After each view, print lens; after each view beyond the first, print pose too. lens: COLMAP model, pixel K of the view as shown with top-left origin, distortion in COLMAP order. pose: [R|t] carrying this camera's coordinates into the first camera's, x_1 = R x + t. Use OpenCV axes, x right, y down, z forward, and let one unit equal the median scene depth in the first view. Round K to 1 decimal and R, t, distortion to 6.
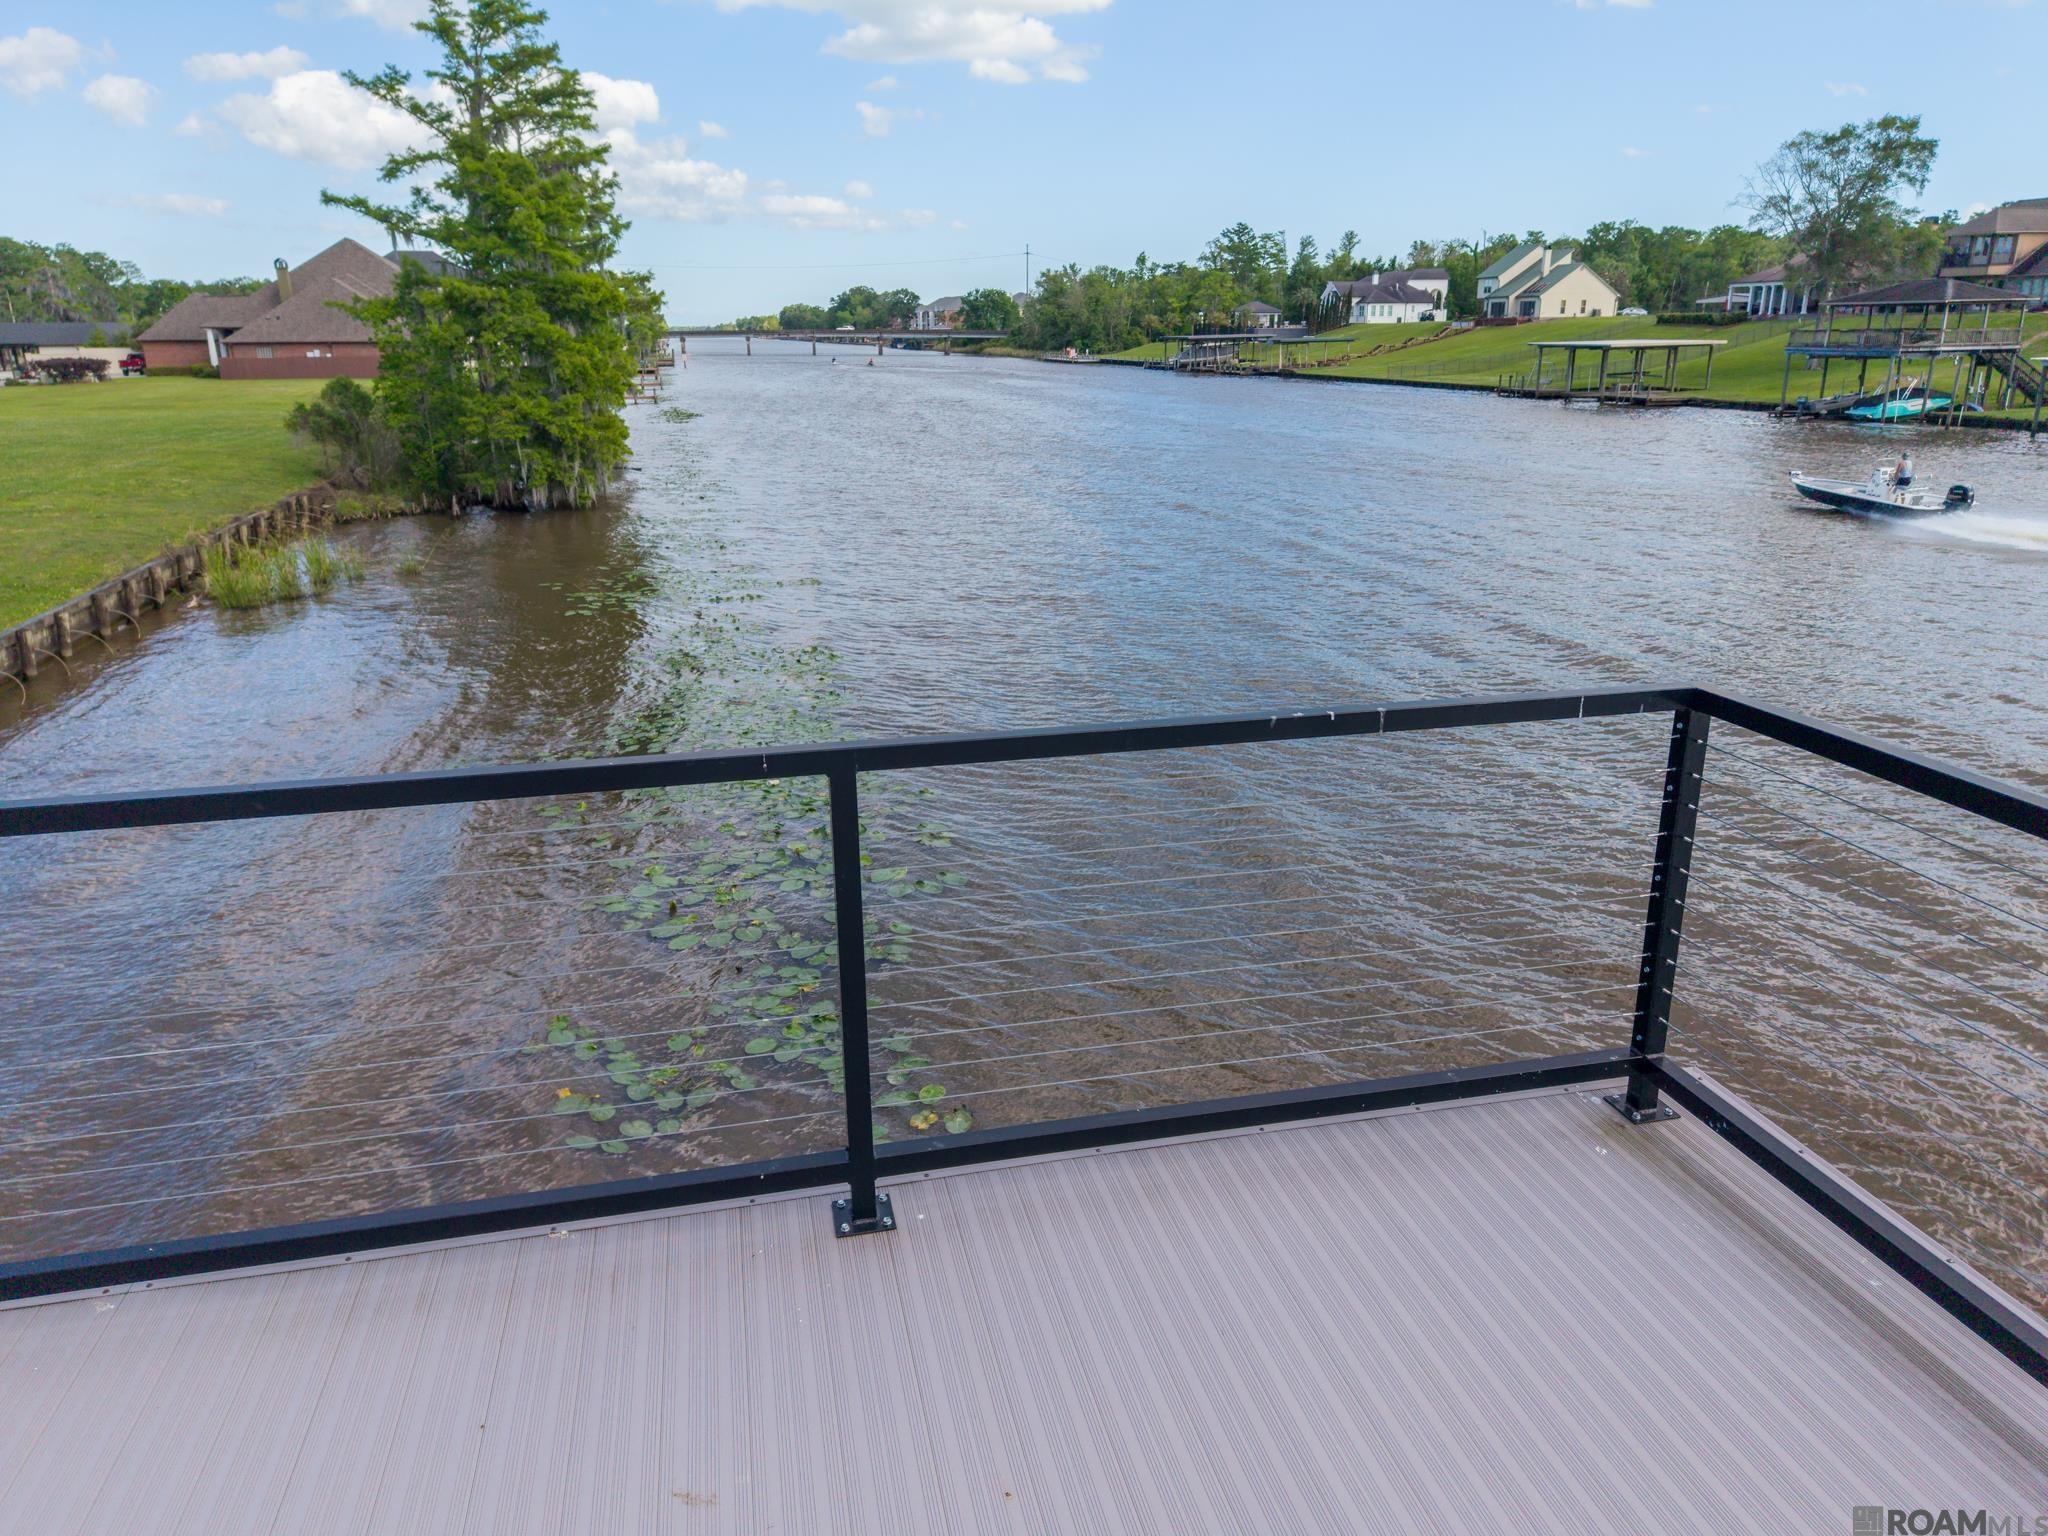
lens RADIAL K [[1382.1, 0, 1033.7], [0, 1382.1, 784.3], [0, 0, 1]] dist [-0.000485, -0.010728]
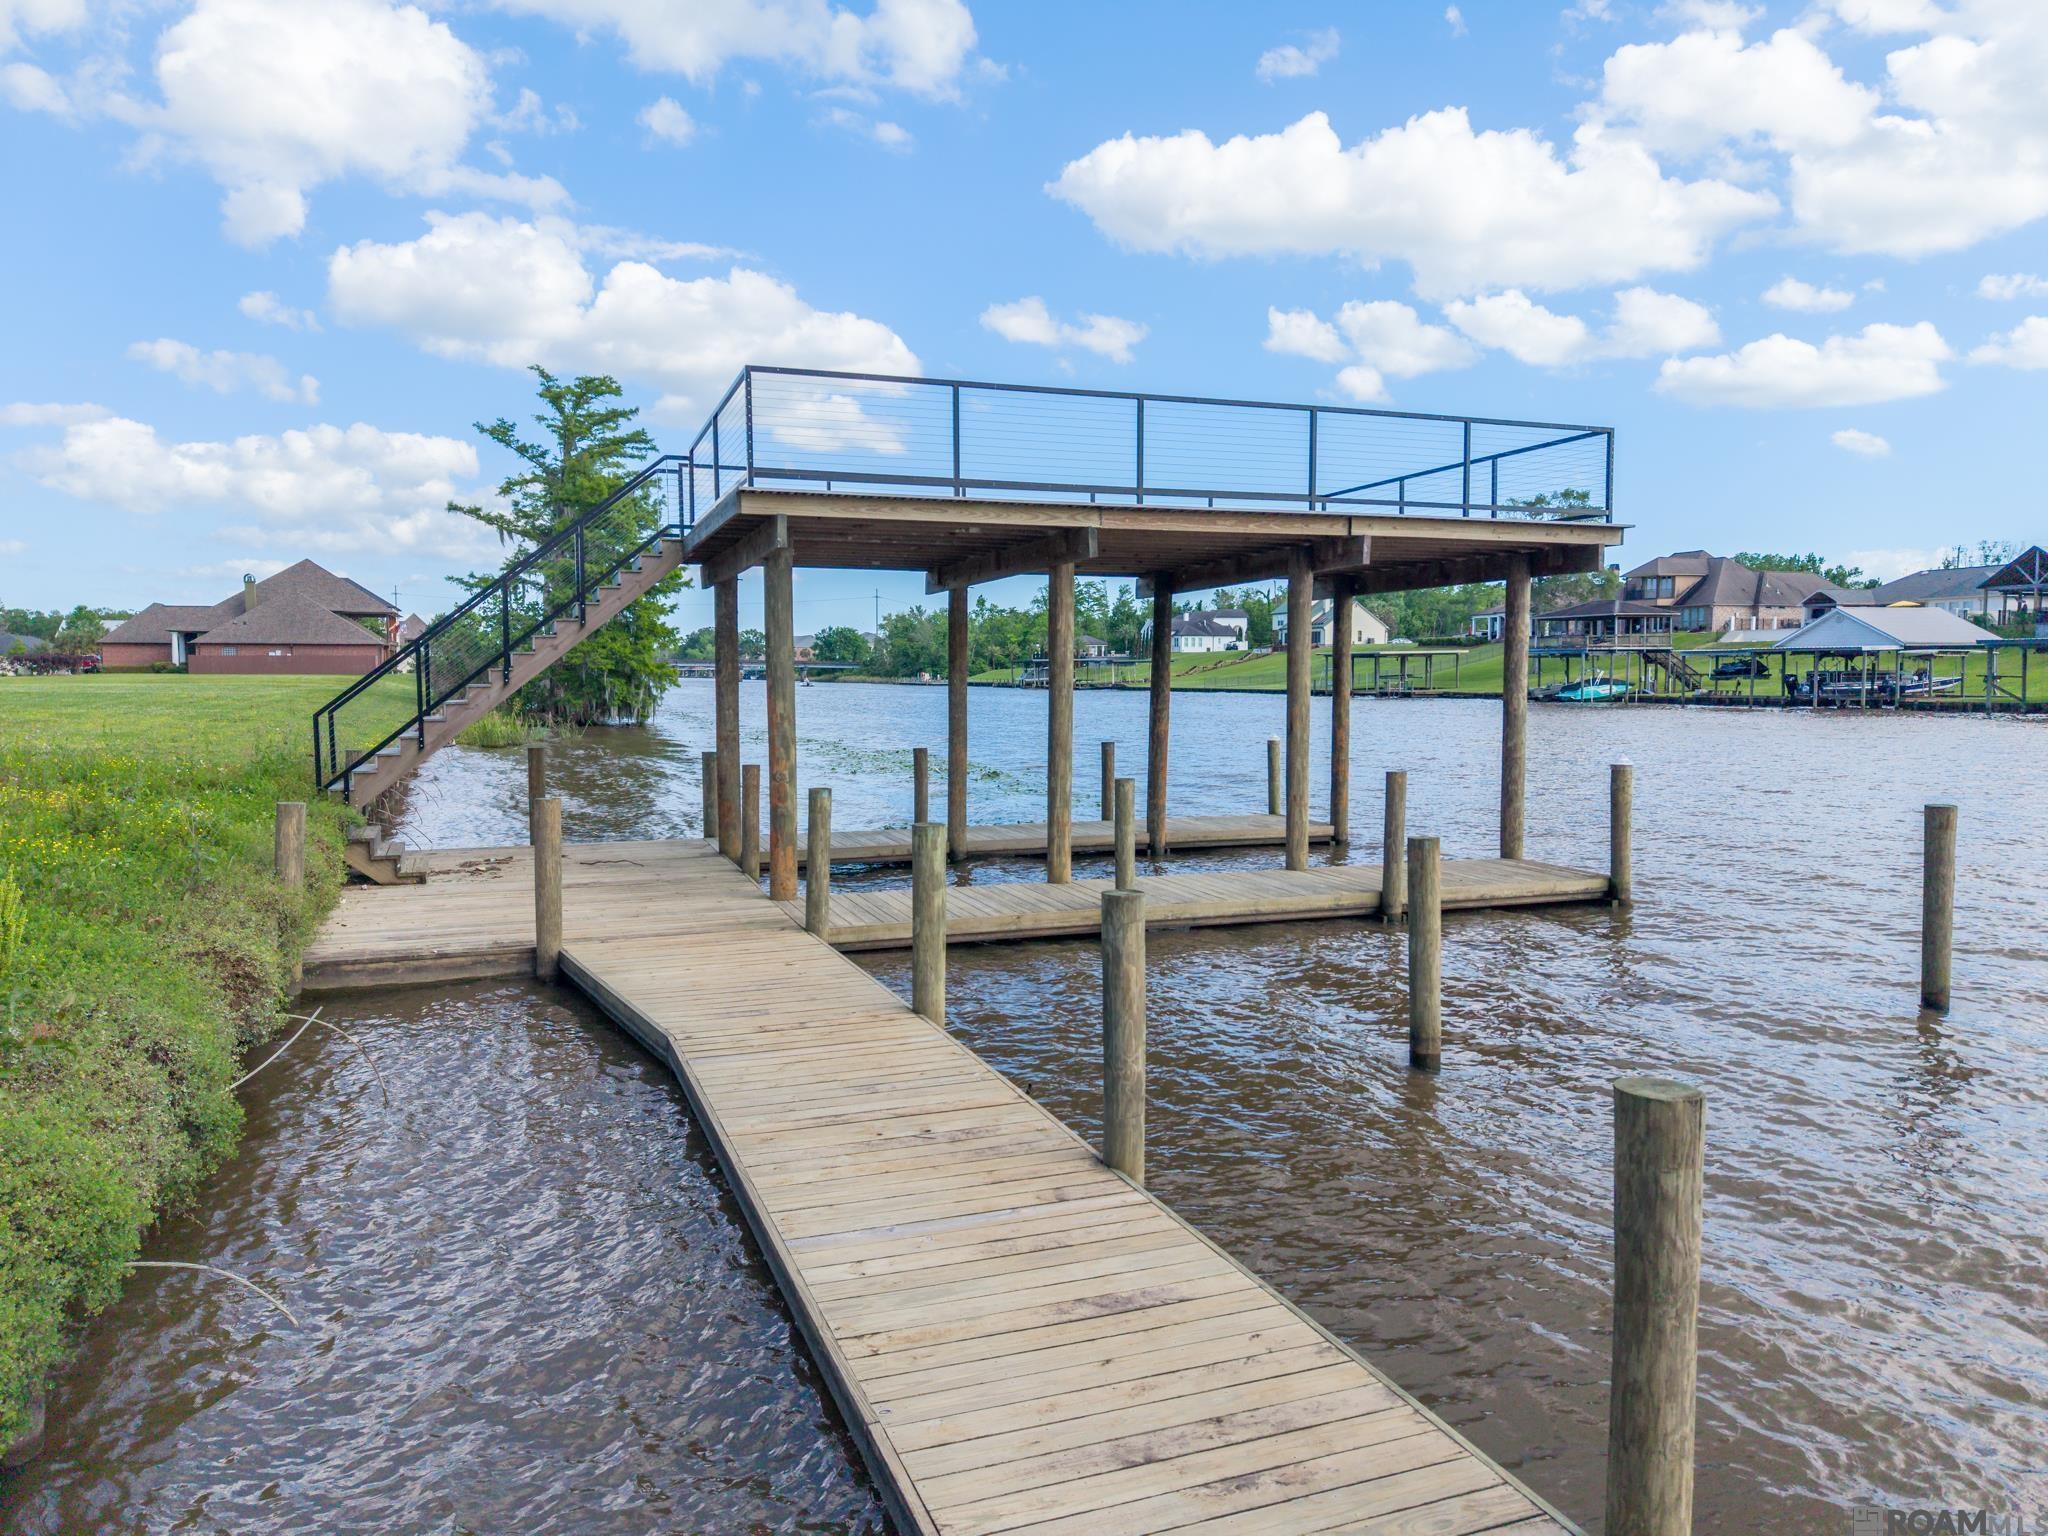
lens RADIAL K [[1382.1, 0, 1025.8], [0, 1382.1, 779.7], [0, 0, 1]] dist [-0.000485, -0.010728]
pose [[0.992853, -0.001458, 0.119332, -0.048529], [0.030196, 0.970457, -0.239377, 0.077264], [-0.115458, 0.241270, 0.963566, -0.134956]]
